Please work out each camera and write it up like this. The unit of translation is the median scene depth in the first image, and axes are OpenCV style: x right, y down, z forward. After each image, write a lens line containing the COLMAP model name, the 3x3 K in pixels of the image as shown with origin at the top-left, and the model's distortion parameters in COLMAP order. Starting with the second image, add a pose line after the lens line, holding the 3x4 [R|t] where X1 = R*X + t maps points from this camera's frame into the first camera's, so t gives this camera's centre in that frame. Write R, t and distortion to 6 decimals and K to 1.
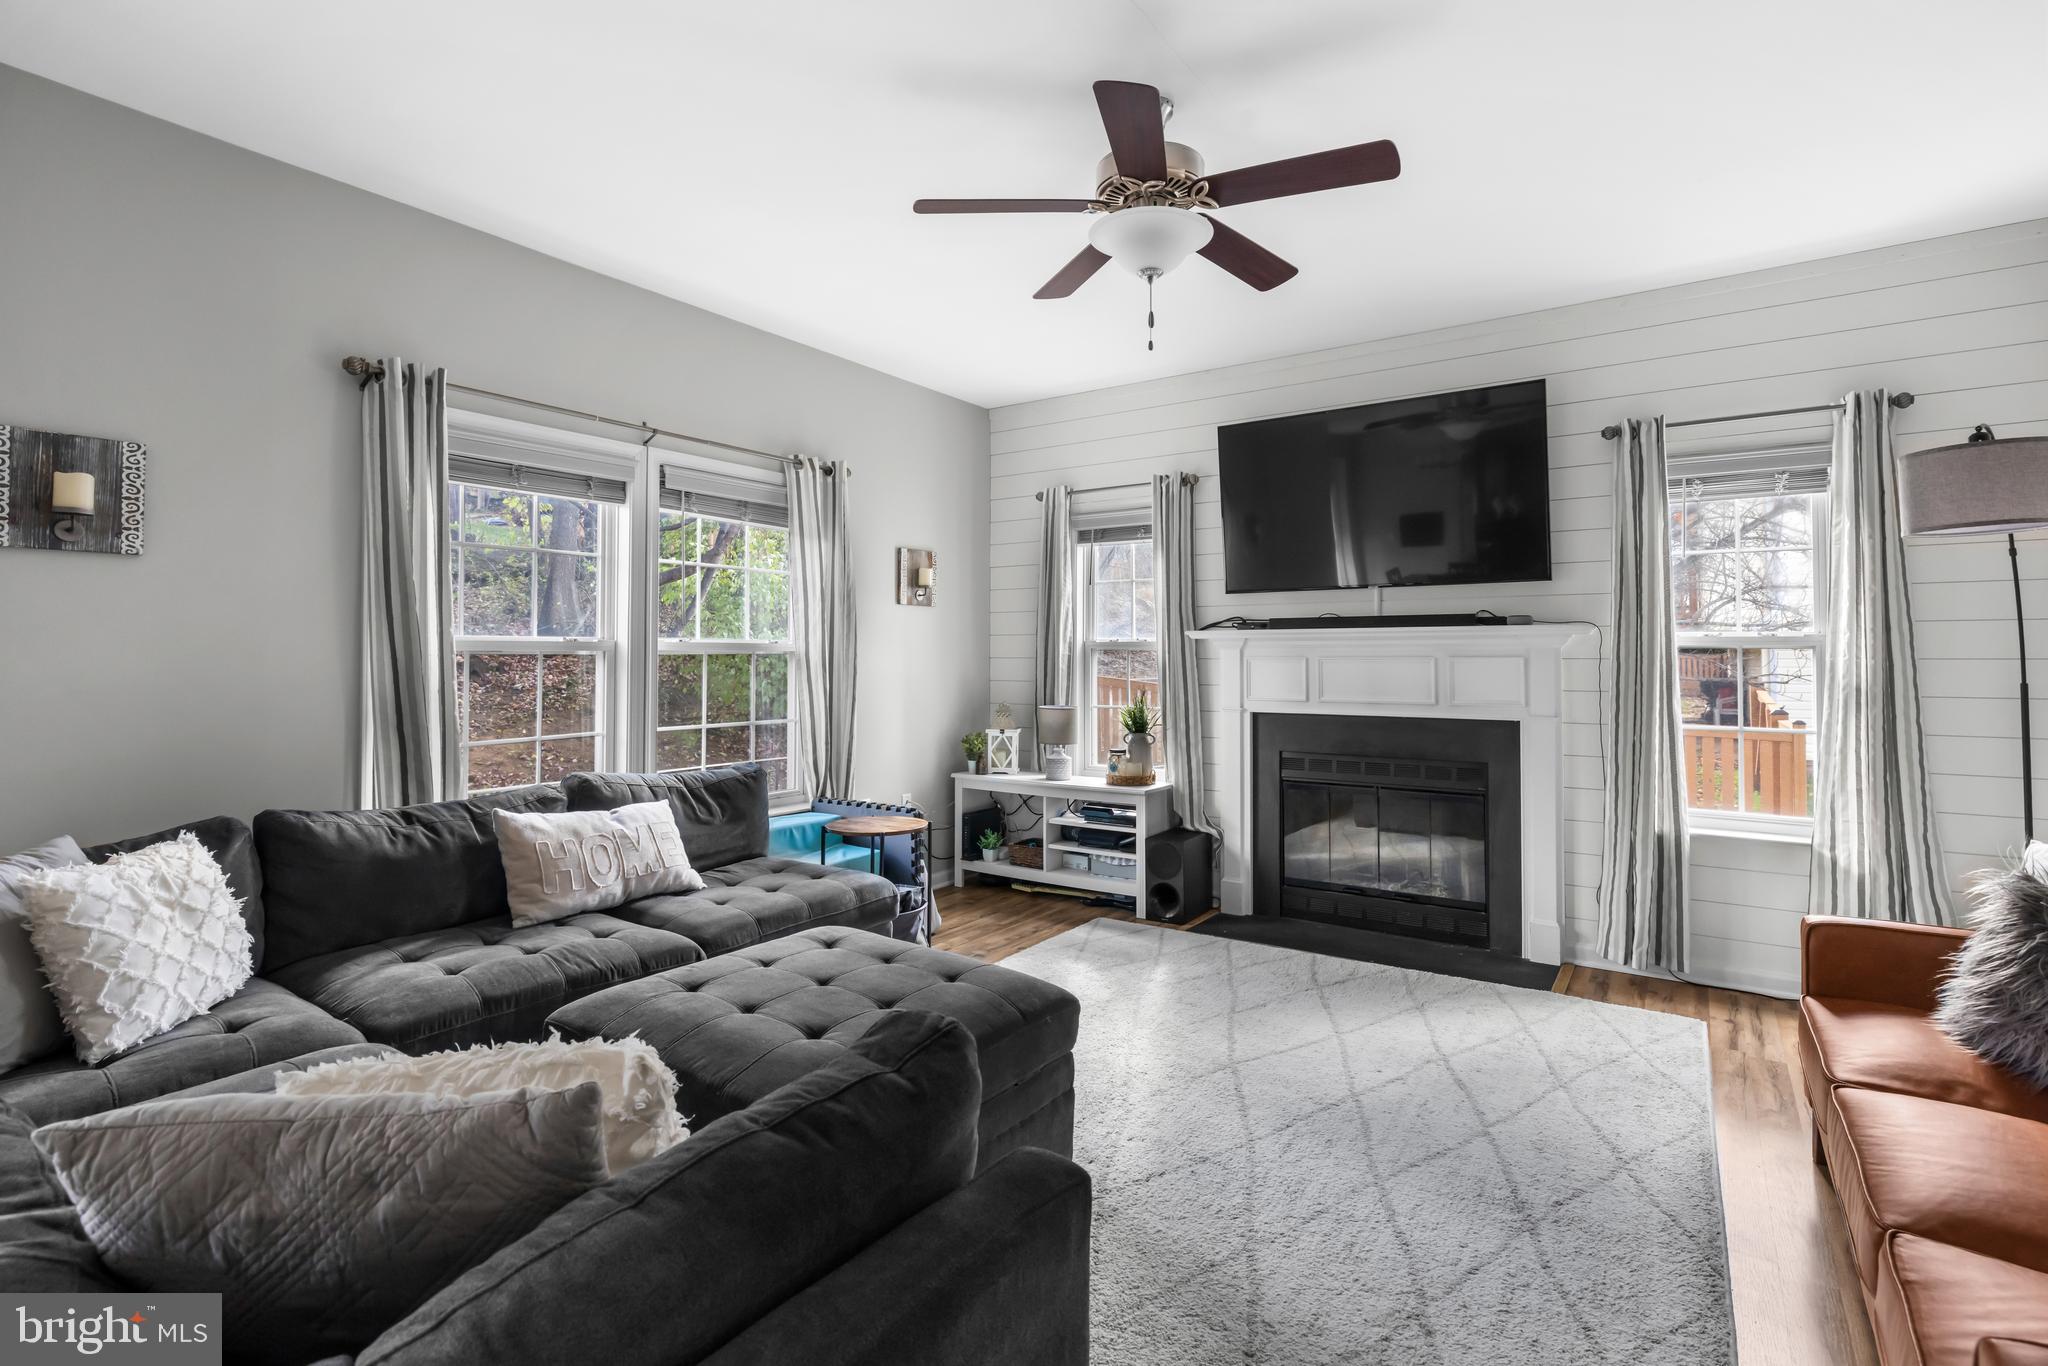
lens RADIAL K [[968.5, 0, 1028.8], [0, 968.5, 629.2], [0, 0, 1]] dist [-0.004745, 0.000162]
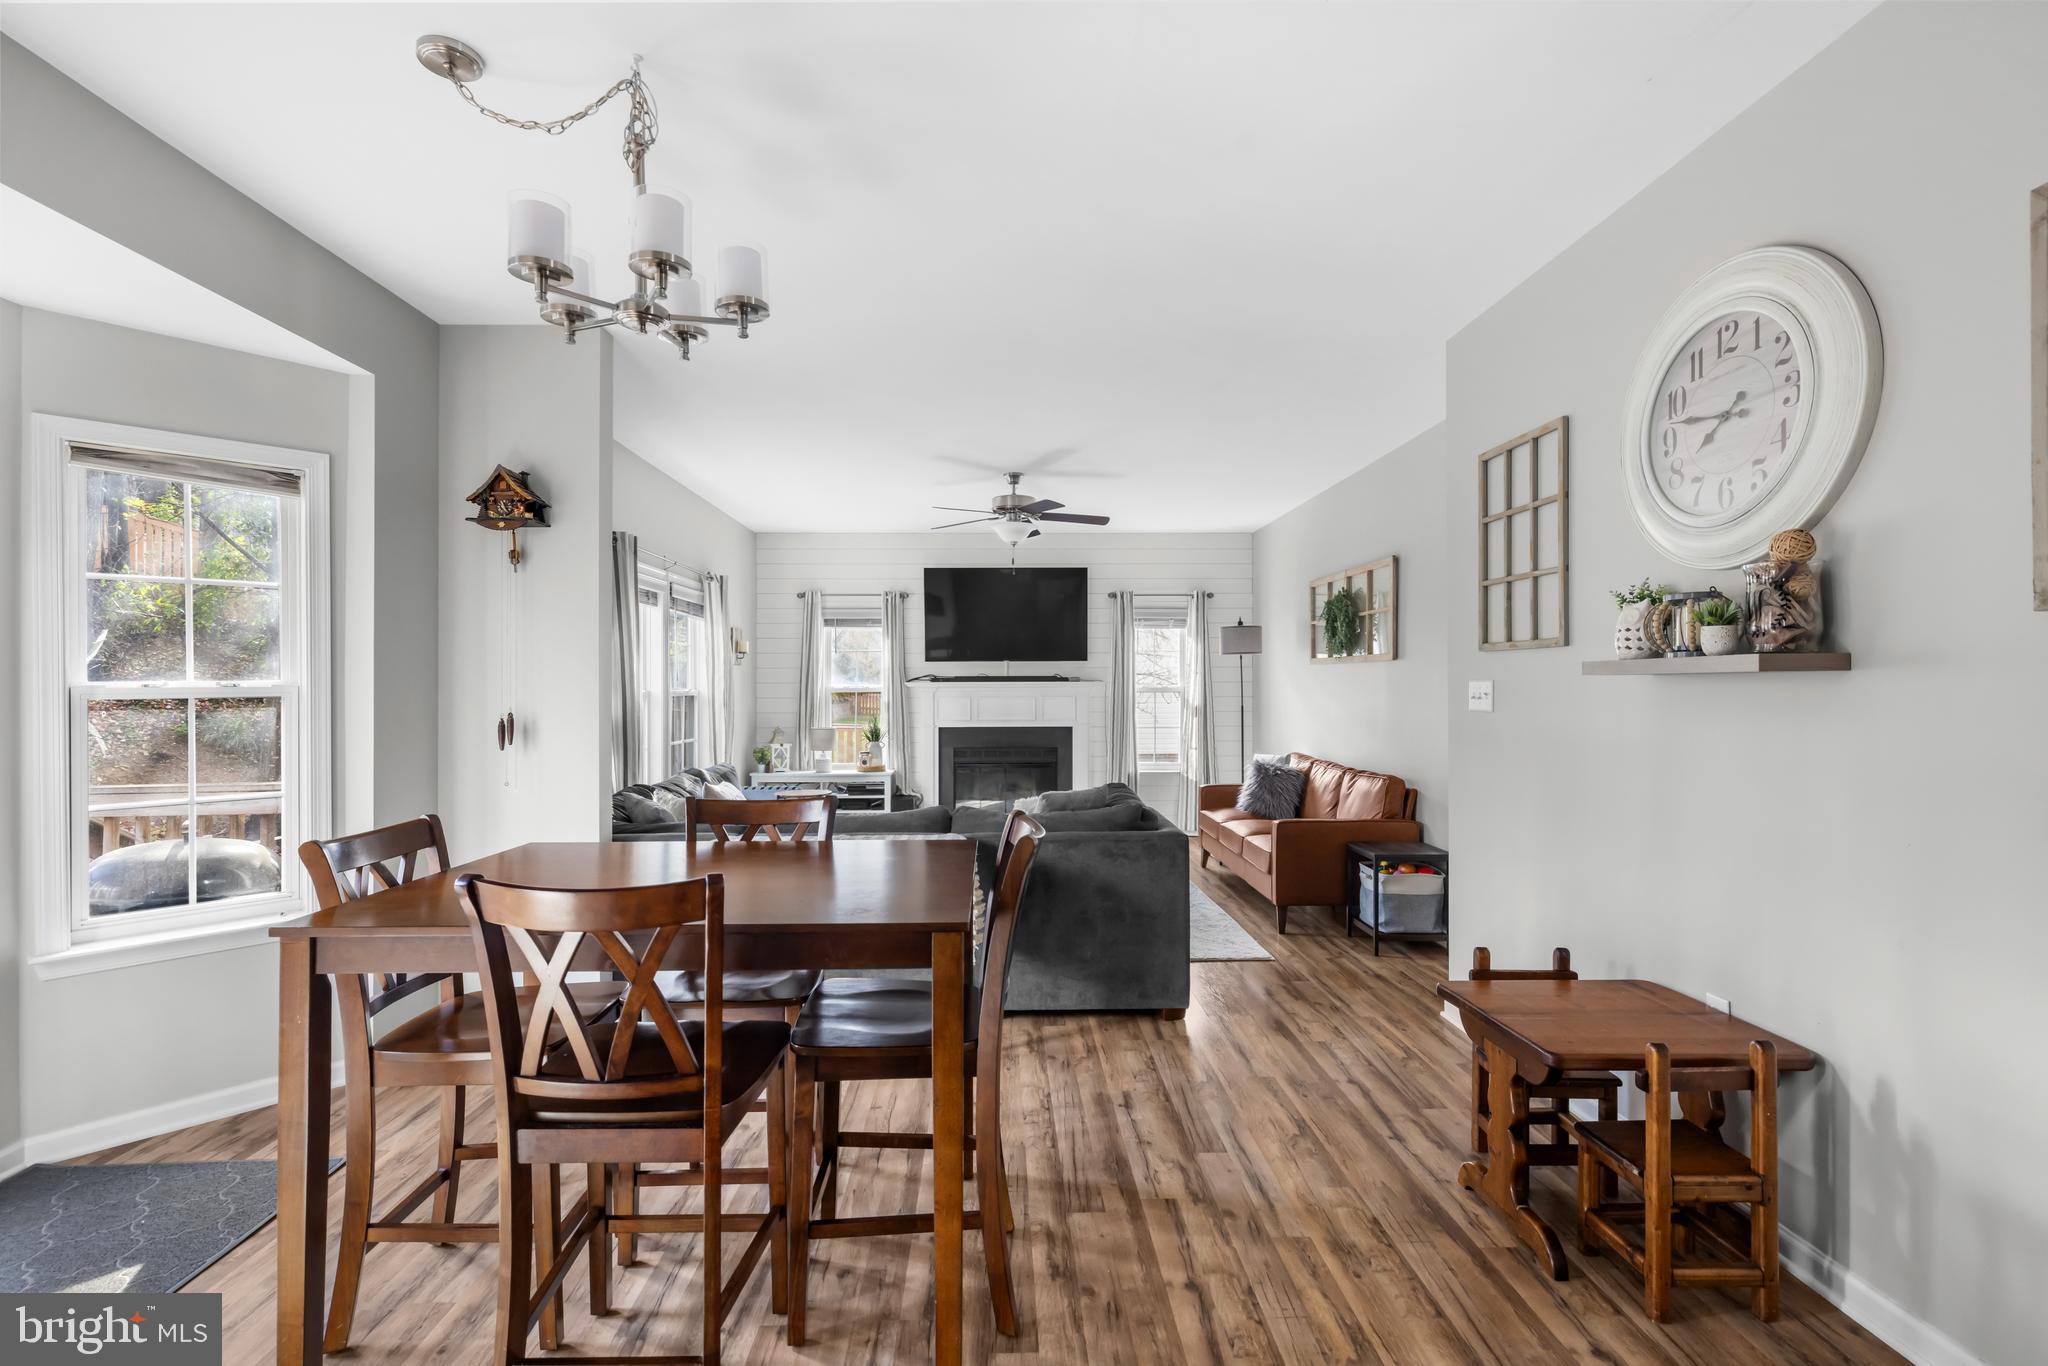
lens RADIAL K [[923.7, 0, 1018.9], [0, 923.7, 685.3], [0, 0, 1]] dist [-0.001577, 0.000297]
pose [[0.810555, -0.000082, 0.585663, -0.706161], [-0.014081, 0.999708, 0.019628, -0.030935], [-0.585494, -0.024156, 0.810317, -0.520004]]
